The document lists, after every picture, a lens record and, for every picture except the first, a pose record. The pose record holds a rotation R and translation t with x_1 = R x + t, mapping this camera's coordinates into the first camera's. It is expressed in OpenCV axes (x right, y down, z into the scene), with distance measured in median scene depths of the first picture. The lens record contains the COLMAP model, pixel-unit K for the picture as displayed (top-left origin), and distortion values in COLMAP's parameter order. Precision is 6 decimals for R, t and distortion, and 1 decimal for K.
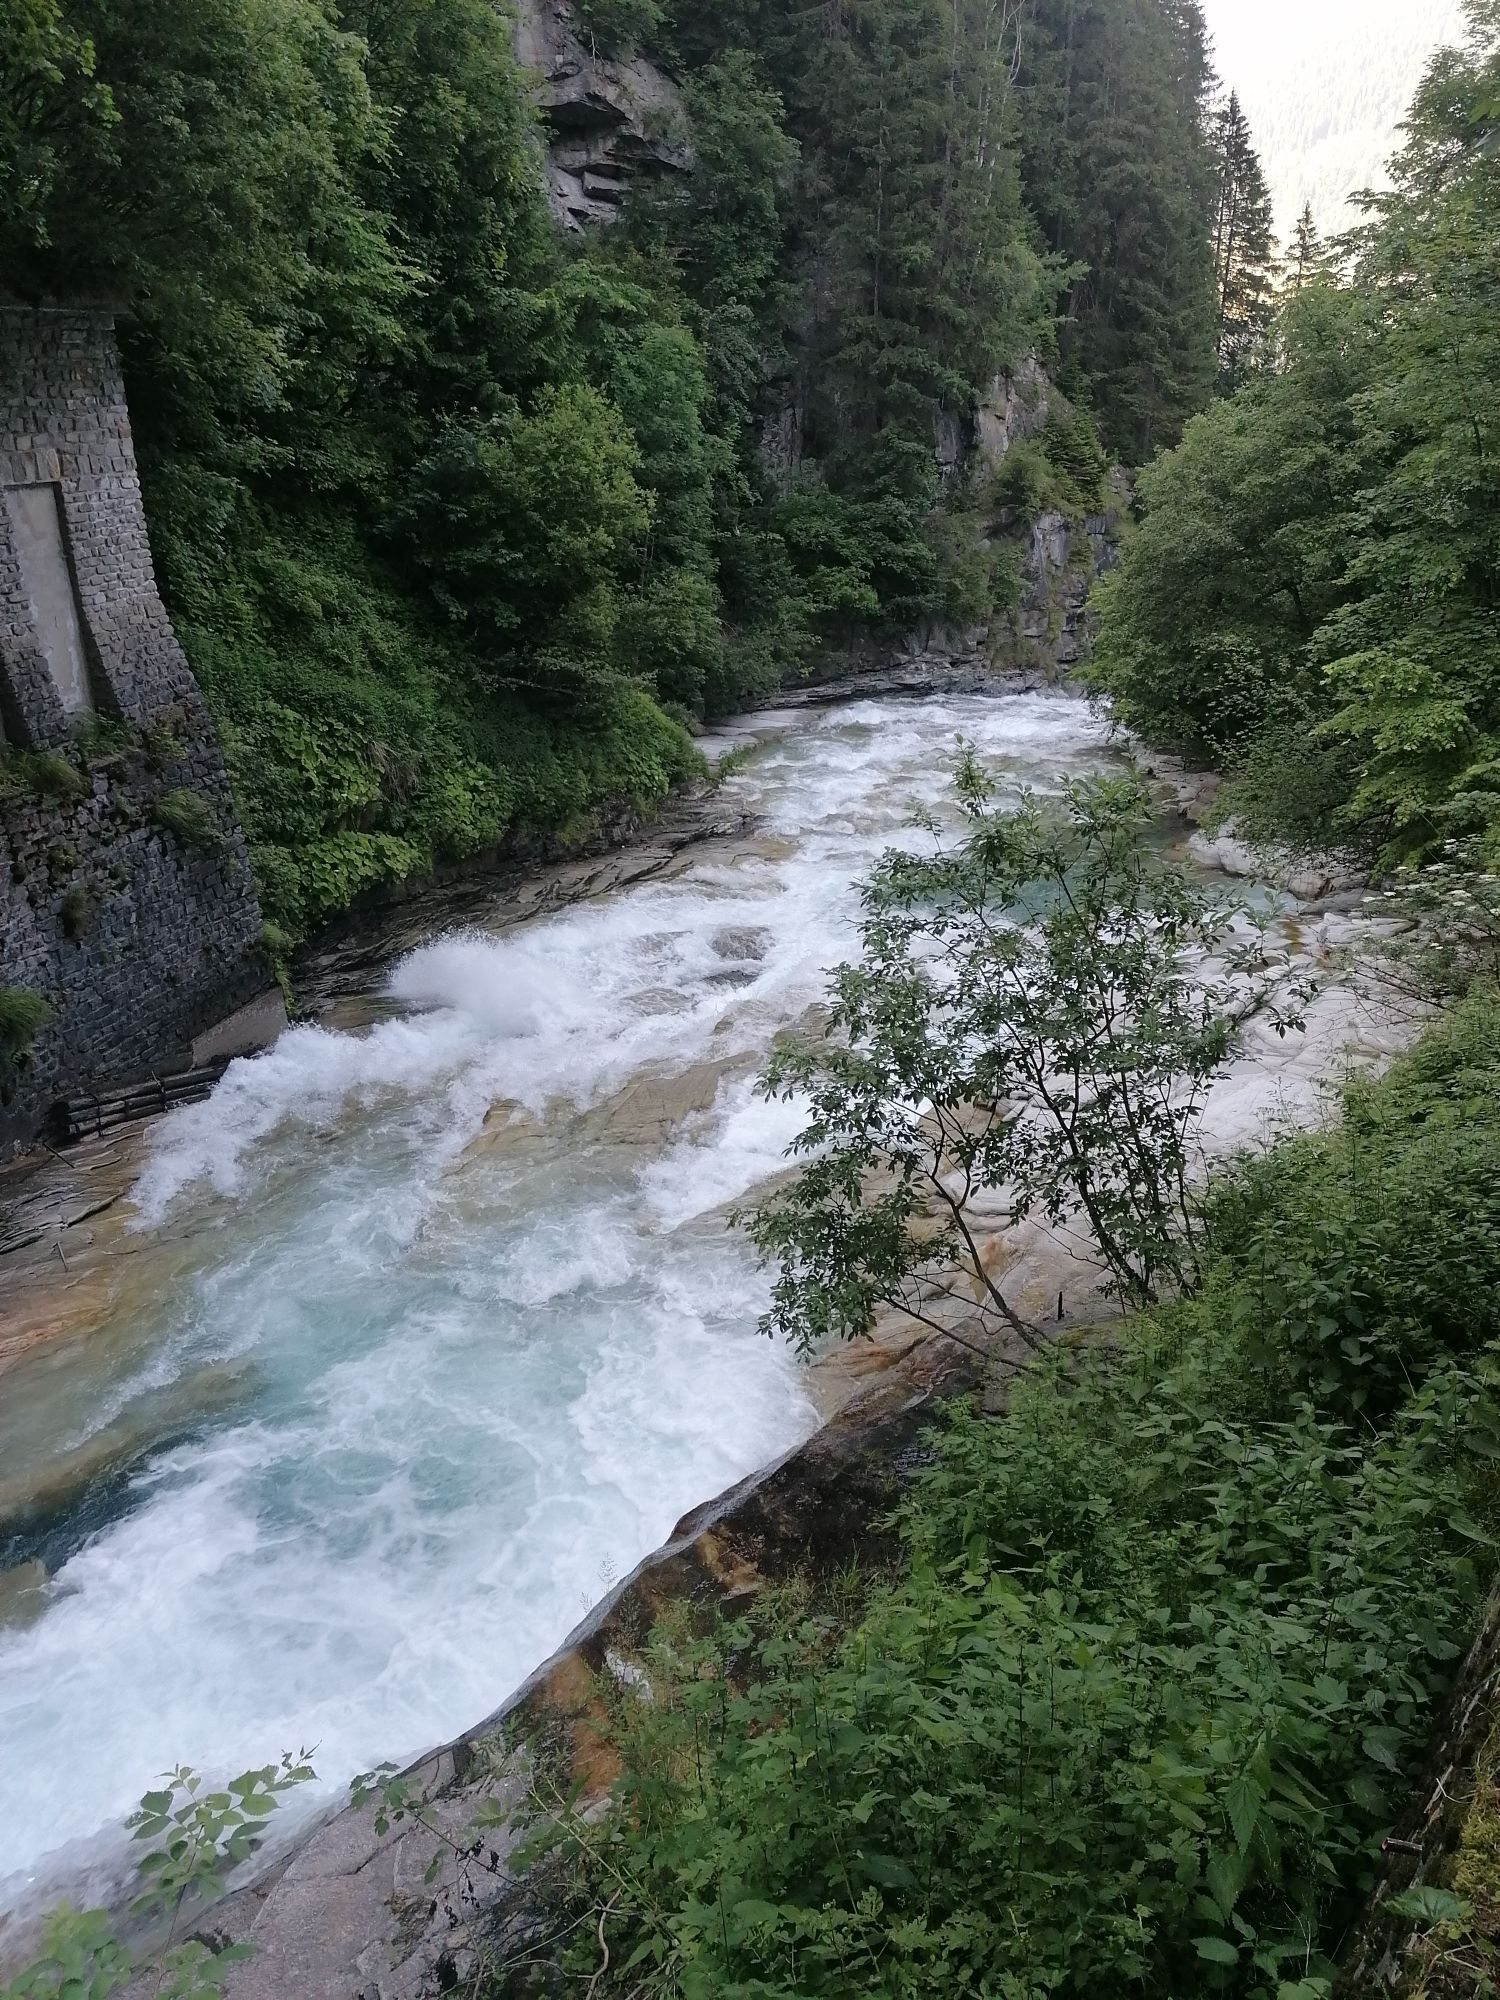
lens RADIAL K [[1460.5, 0, 750.0], [0, 1460.5, 1000.0], [0, 0, 1]] dist [0.098510, -0.116334]
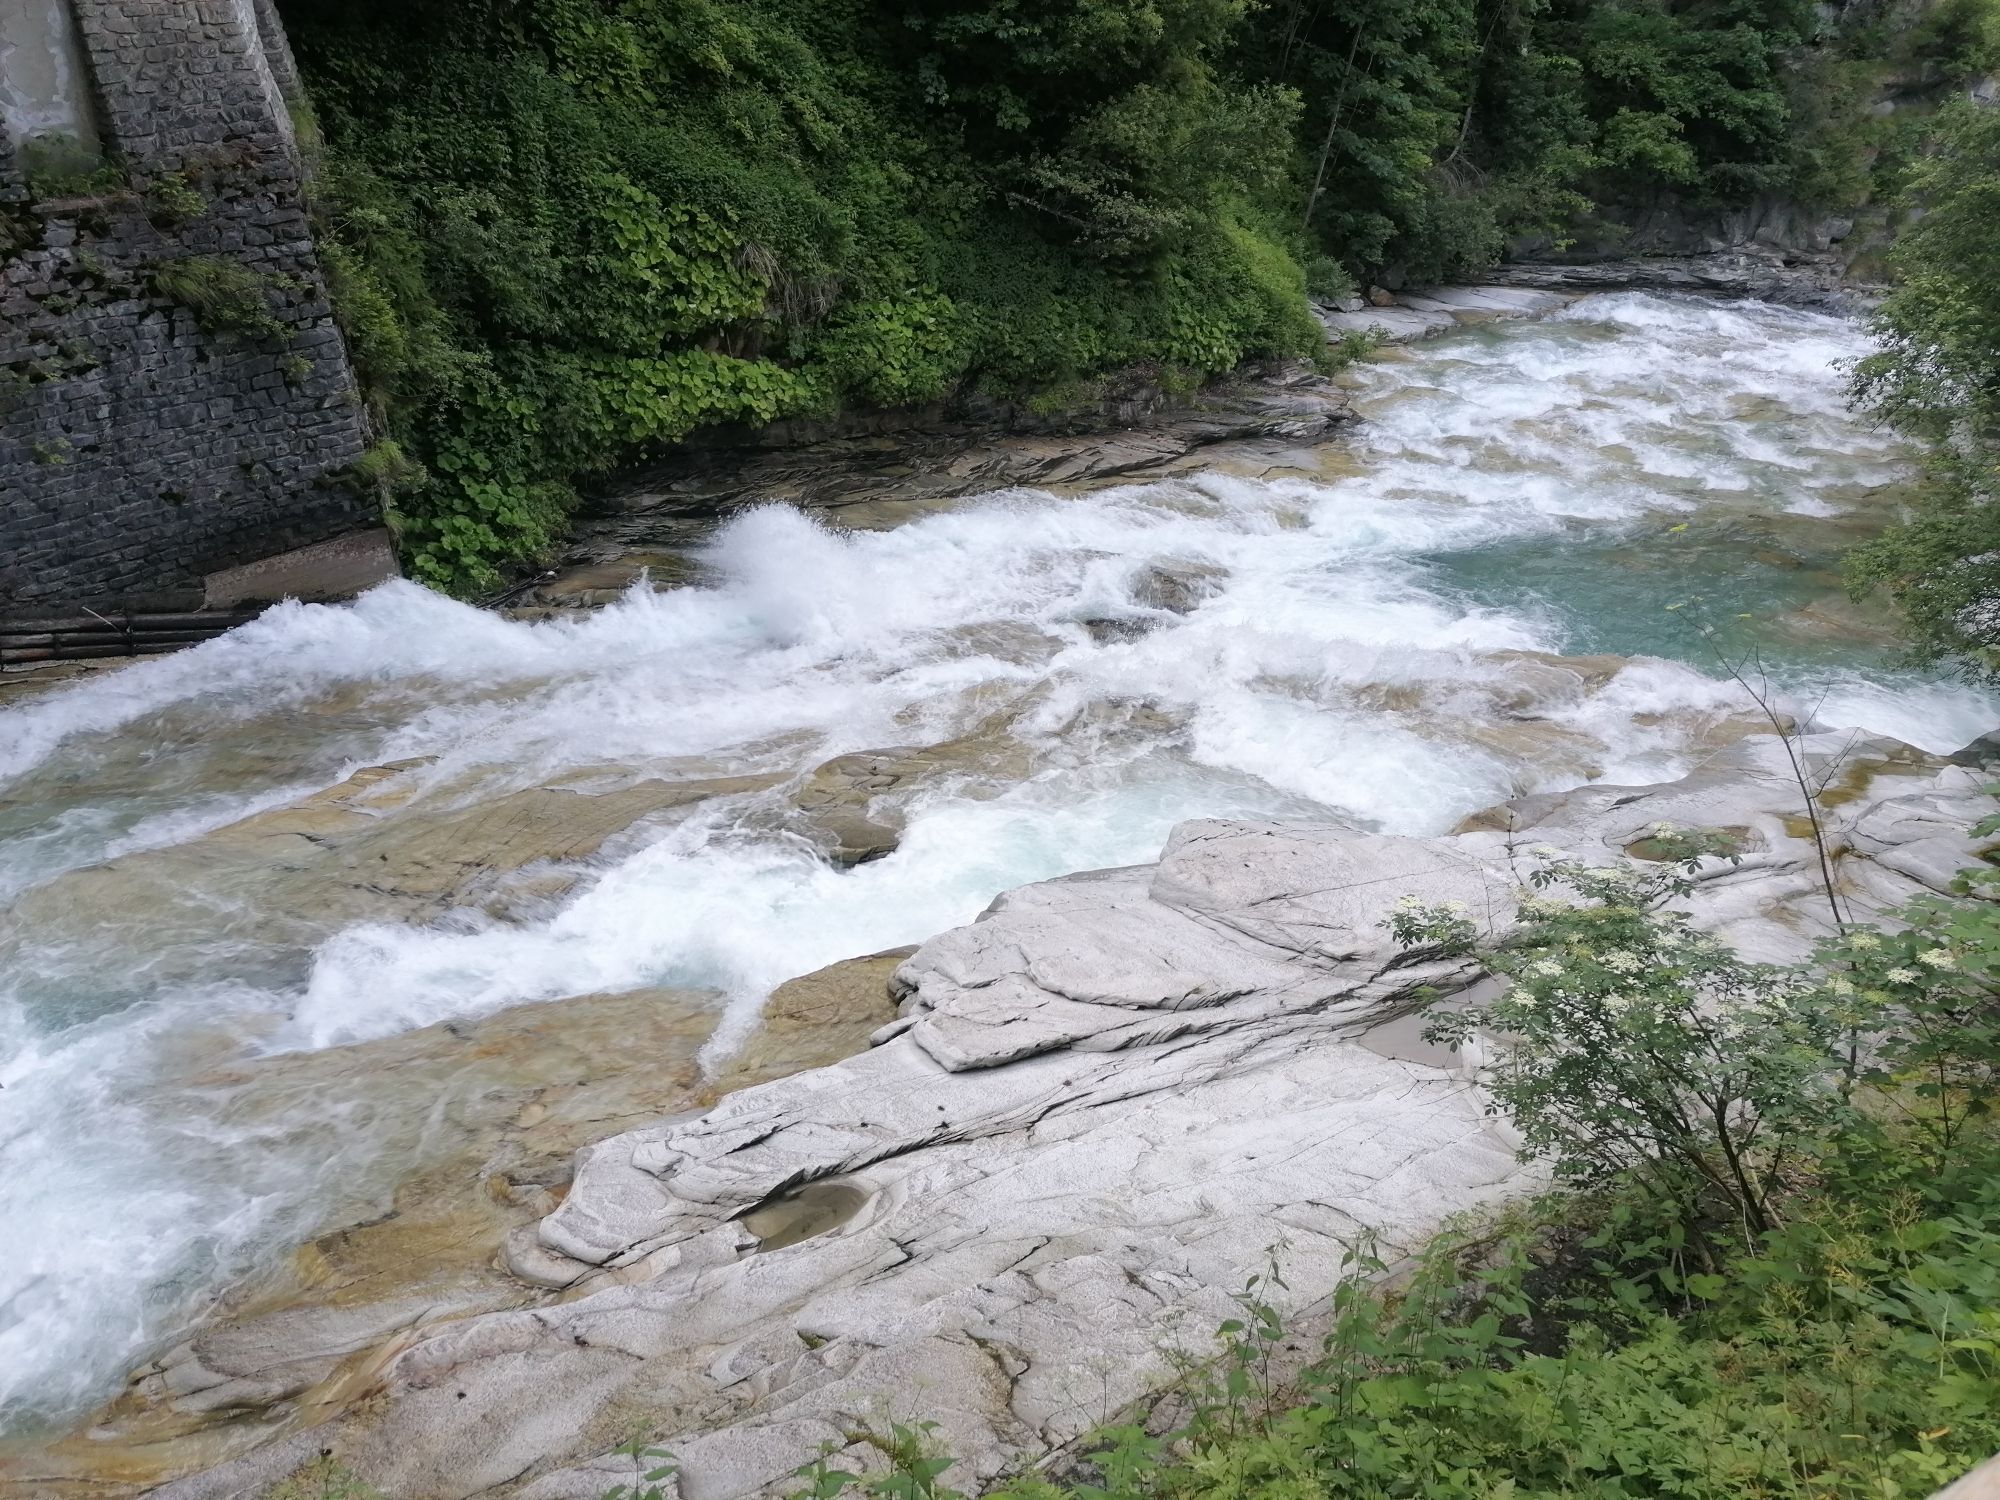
lens RADIAL K [[1460.5, 0, 1000.0], [0, 1460.5, 750.0], [0, 0, 1]] dist [0.098510, -0.116334]
pose [[0.906718, 0.263268, -0.329472, 0.186234], [-0.215169, 0.960680, 0.175489, -0.070243], [0.362718, -0.088226, 0.927713, 0.233633]]
